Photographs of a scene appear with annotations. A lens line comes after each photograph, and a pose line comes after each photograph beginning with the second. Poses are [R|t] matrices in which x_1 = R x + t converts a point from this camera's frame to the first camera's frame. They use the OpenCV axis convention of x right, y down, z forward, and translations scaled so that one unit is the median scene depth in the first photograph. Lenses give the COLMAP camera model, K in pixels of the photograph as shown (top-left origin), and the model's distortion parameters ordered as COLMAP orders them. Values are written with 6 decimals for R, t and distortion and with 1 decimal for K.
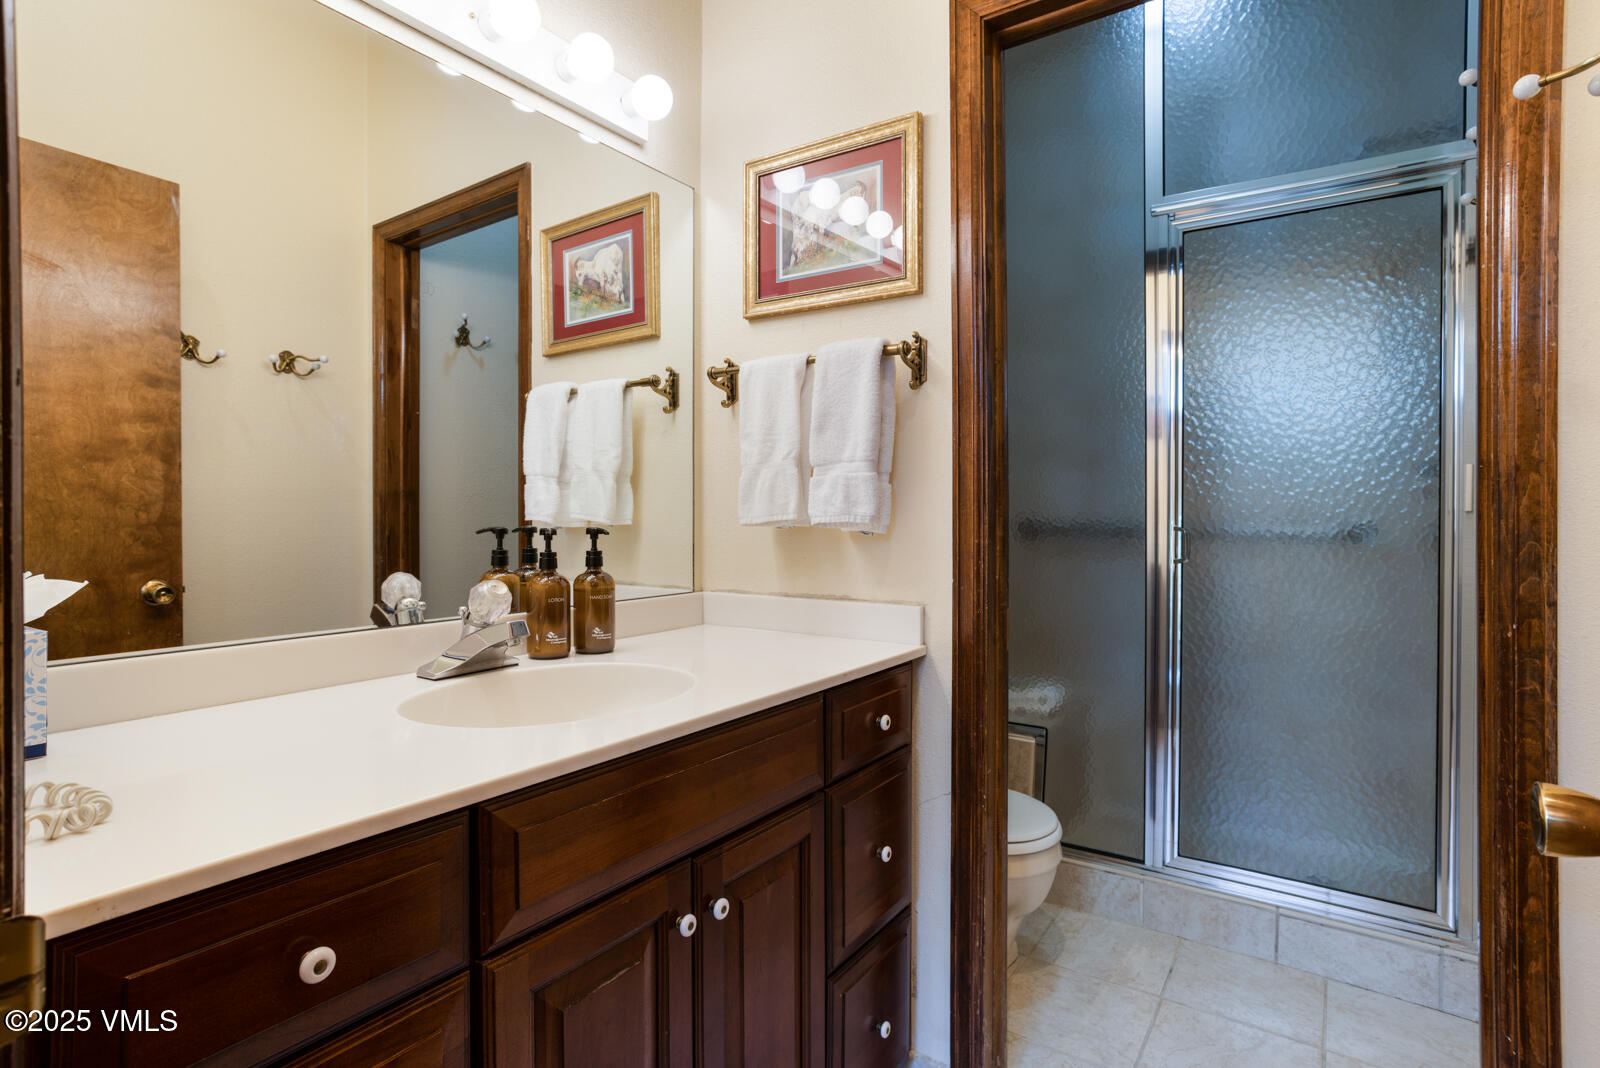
lens RADIAL K [[791.1, 0, 797.5], [0, 791.1, 528.4], [0, 0, 1]] dist [-0.000768, 0.000070]
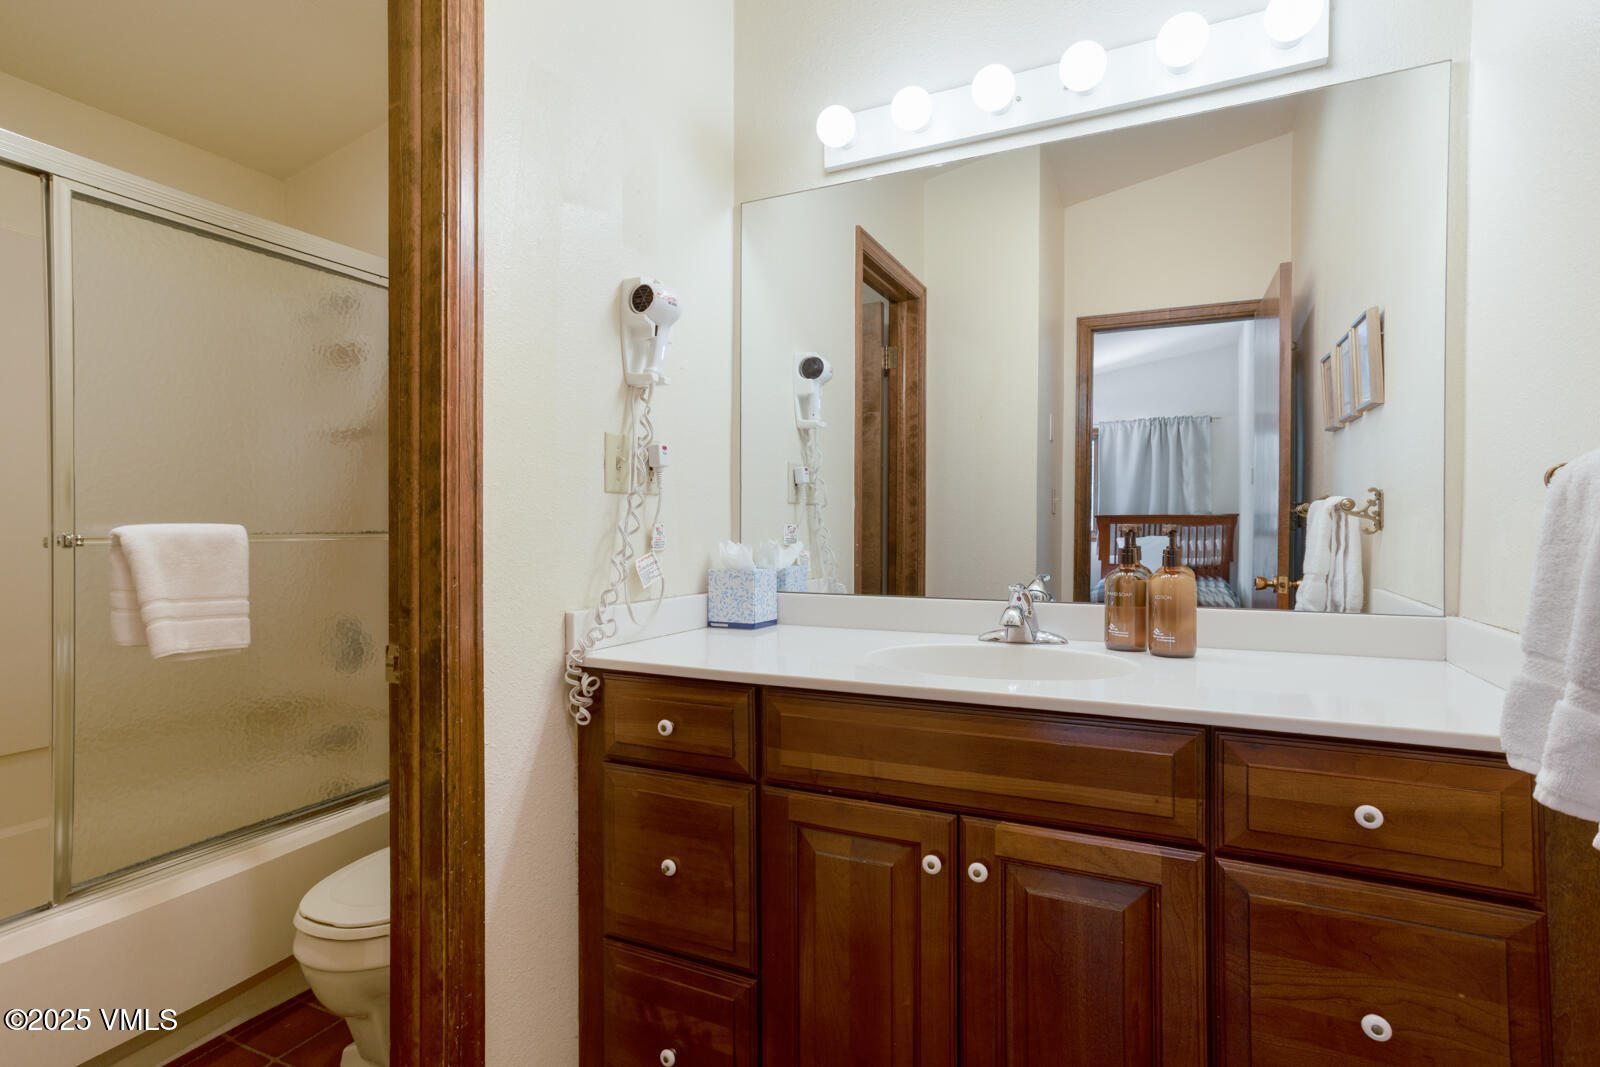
lens RADIAL K [[791.1, 0, 797.5], [0, 791.1, 527.9], [0, 0, 1]] dist [-0.000768, 0.000070]
pose [[0.174797, 0.004332, -0.984595, 0.678360], [-0.007842, 0.999965, 0.003008, 0.002369], [0.984573, 0.007196, 0.174825, 0.410640]]
